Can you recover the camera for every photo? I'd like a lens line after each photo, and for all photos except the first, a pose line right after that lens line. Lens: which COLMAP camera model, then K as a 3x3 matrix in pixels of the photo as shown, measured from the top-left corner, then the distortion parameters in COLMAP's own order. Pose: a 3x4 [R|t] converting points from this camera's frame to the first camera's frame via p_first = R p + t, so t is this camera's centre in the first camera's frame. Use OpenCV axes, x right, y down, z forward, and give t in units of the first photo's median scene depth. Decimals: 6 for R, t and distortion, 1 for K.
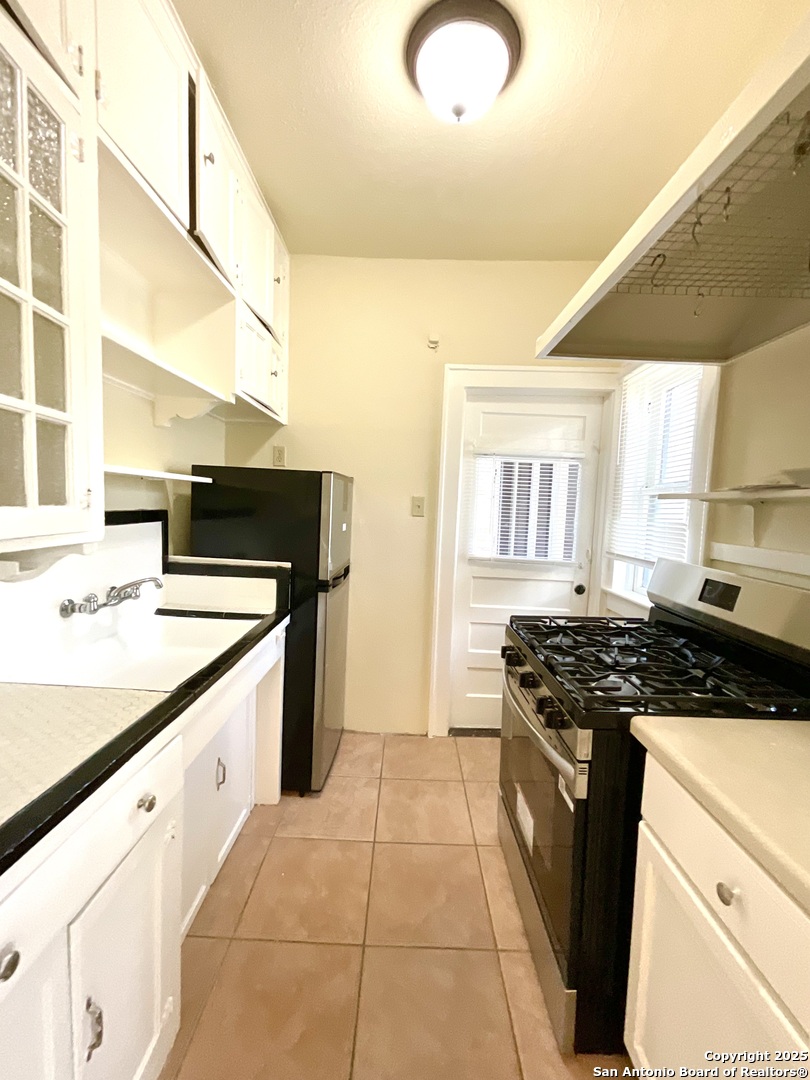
lens RADIAL K [[437.8, 0, 401.4], [0, 437.8, 538.2], [0, 0, 1]] dist [-0.000455, 0.000928]
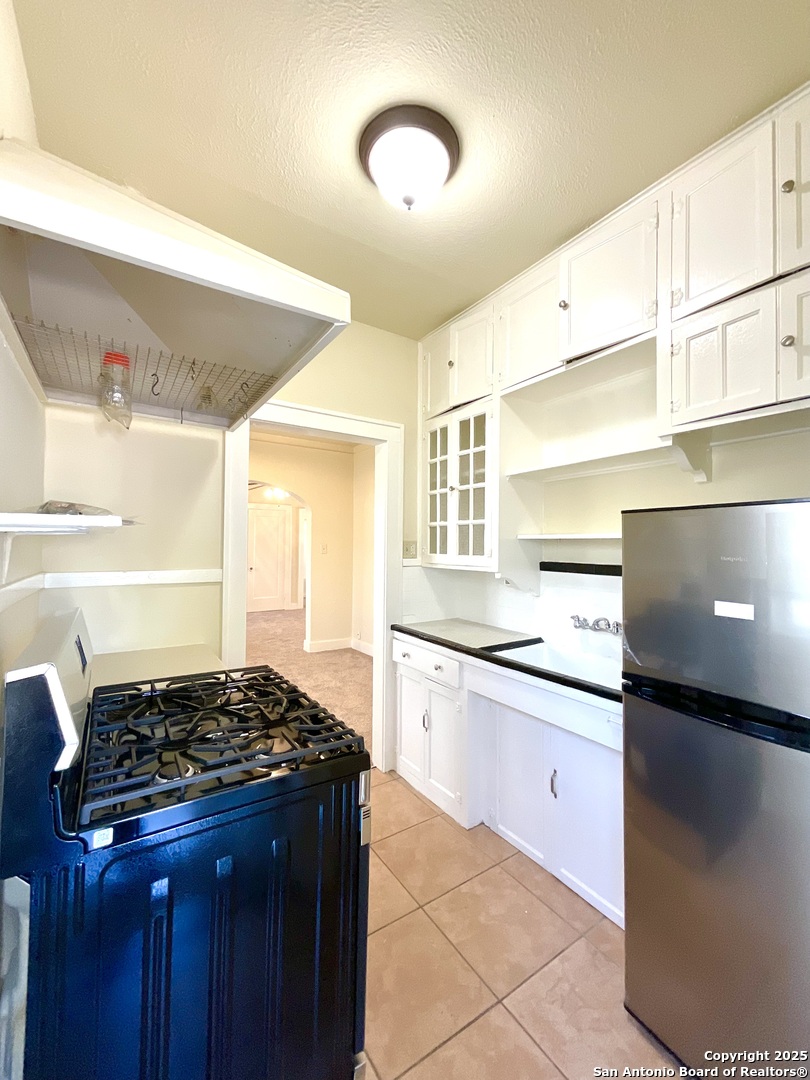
lens RADIAL K [[437.8, 0, 401.4], [0, 437.8, 538.2], [0, 0, 1]] dist [-0.000455, 0.000928]
pose [[-0.823383, -0.050184, -0.565263, 0.561183], [-0.082345, 0.996106, 0.031512, -0.117011], [0.561480, 0.072493, -0.824309, 1.502047]]
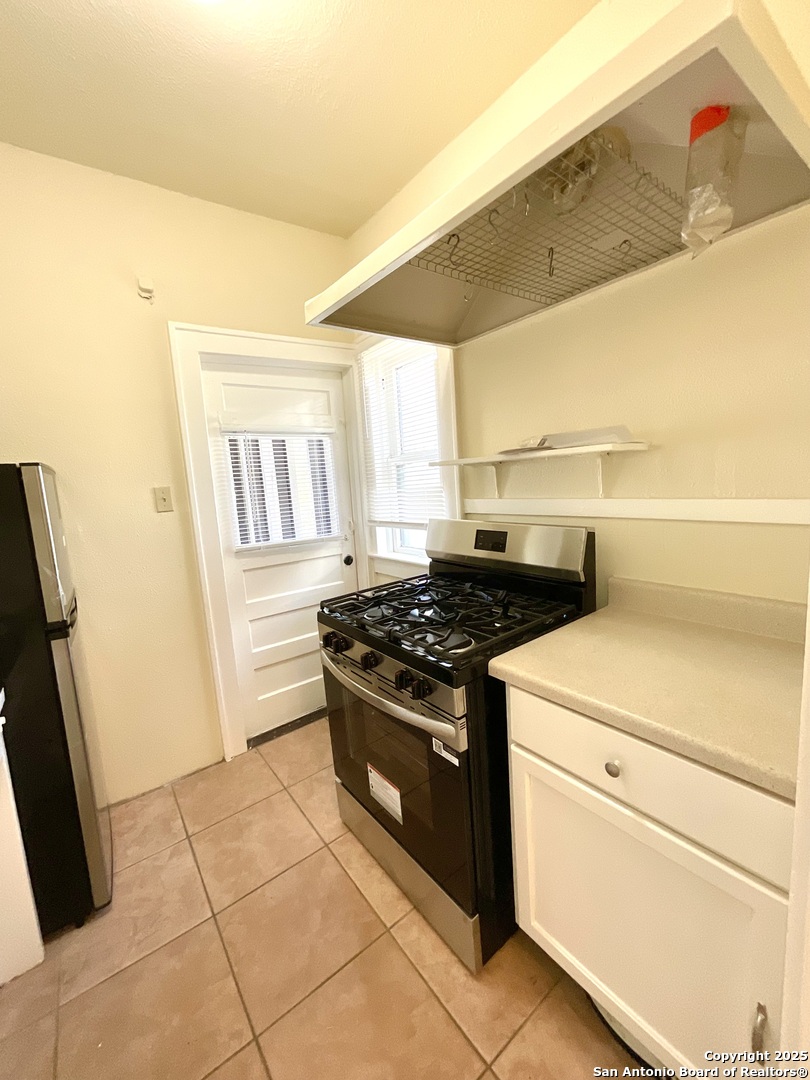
lens RADIAL K [[437.8, 0, 401.4], [0, 437.8, 538.2], [0, 0, 1]] dist [-0.000455, 0.000928]
pose [[0.787457, -0.173327, 0.591498, -0.151687], [0.143434, 0.984832, 0.097632, -0.026710], [-0.599448, 0.007960, 0.800374, 0.136086]]
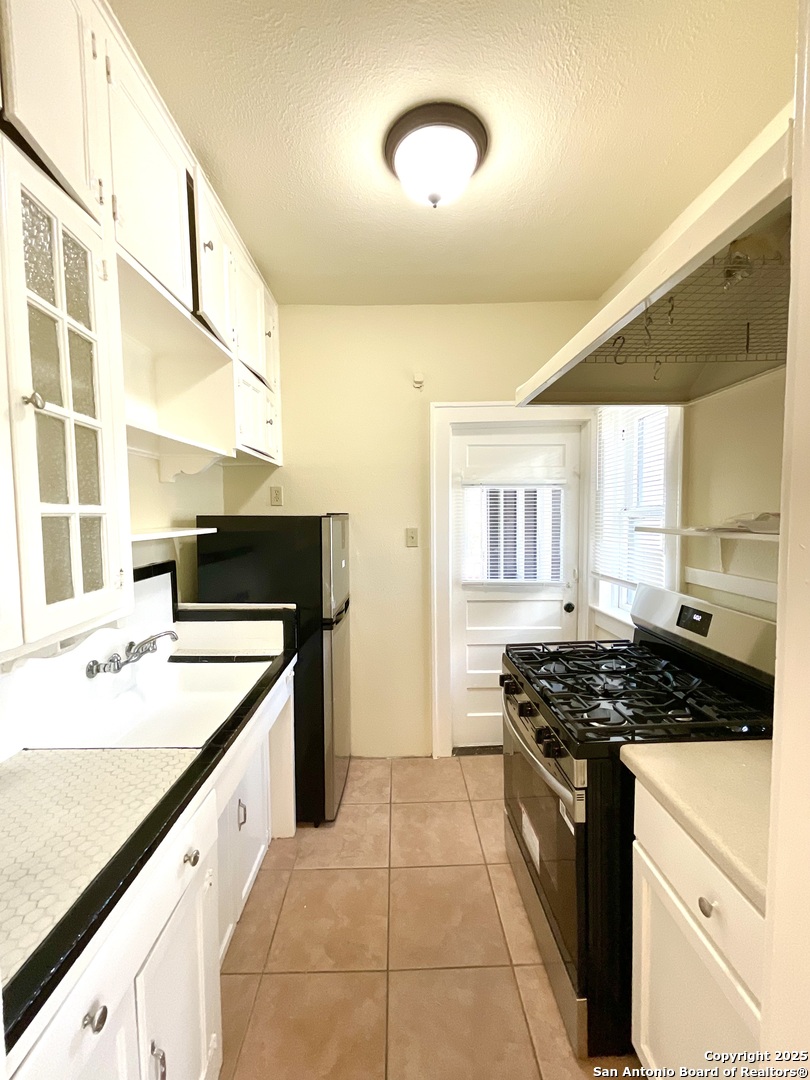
lens RADIAL K [[437.8, 0, 401.4], [0, 437.8, 538.2], [0, 0, 1]] dist [-0.000455, 0.000928]
pose [[0.998326, -0.051598, 0.026121, -0.020601], [0.052092, 0.998469, -0.018591, -0.076387], [-0.025121, 0.019920, 0.999486, -0.067159]]
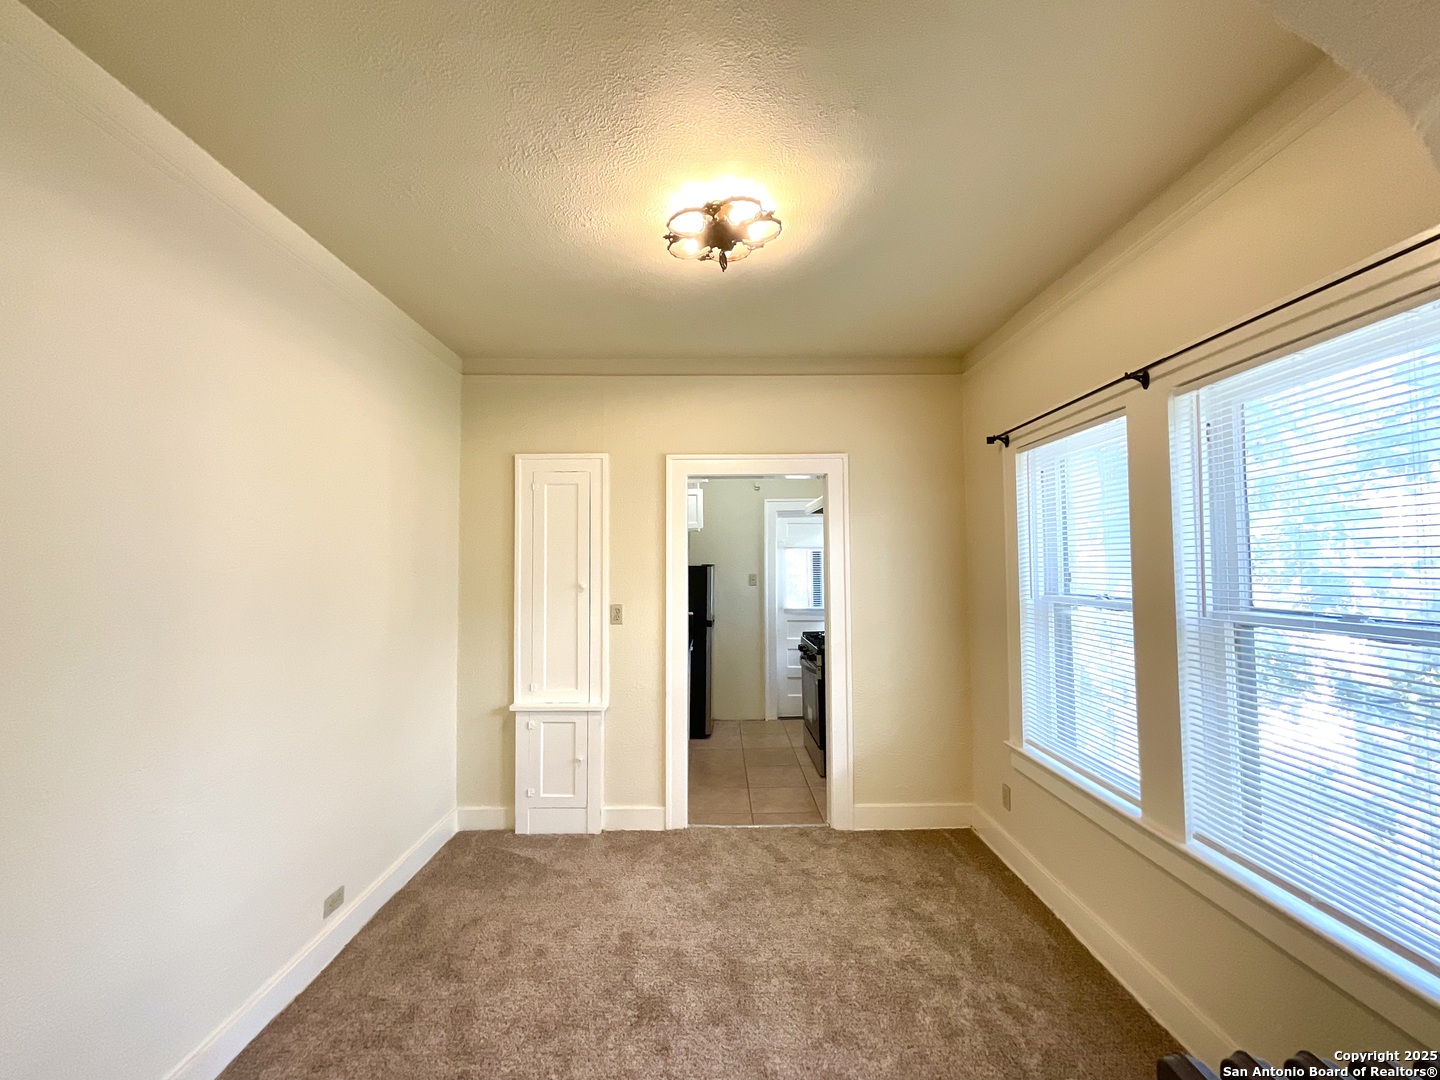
lens RADIAL K [[583.7, 0, 718.2], [0, 583.7, 539.7], [0, 0, 1]] dist [-0.000455, 0.000928]
pose [[0.998801, -0.038184, 0.030650, -0.229778], [0.041604, 0.991894, -0.120063, 0.056575], [-0.025818, 0.121194, 0.992293, -1.824364]]
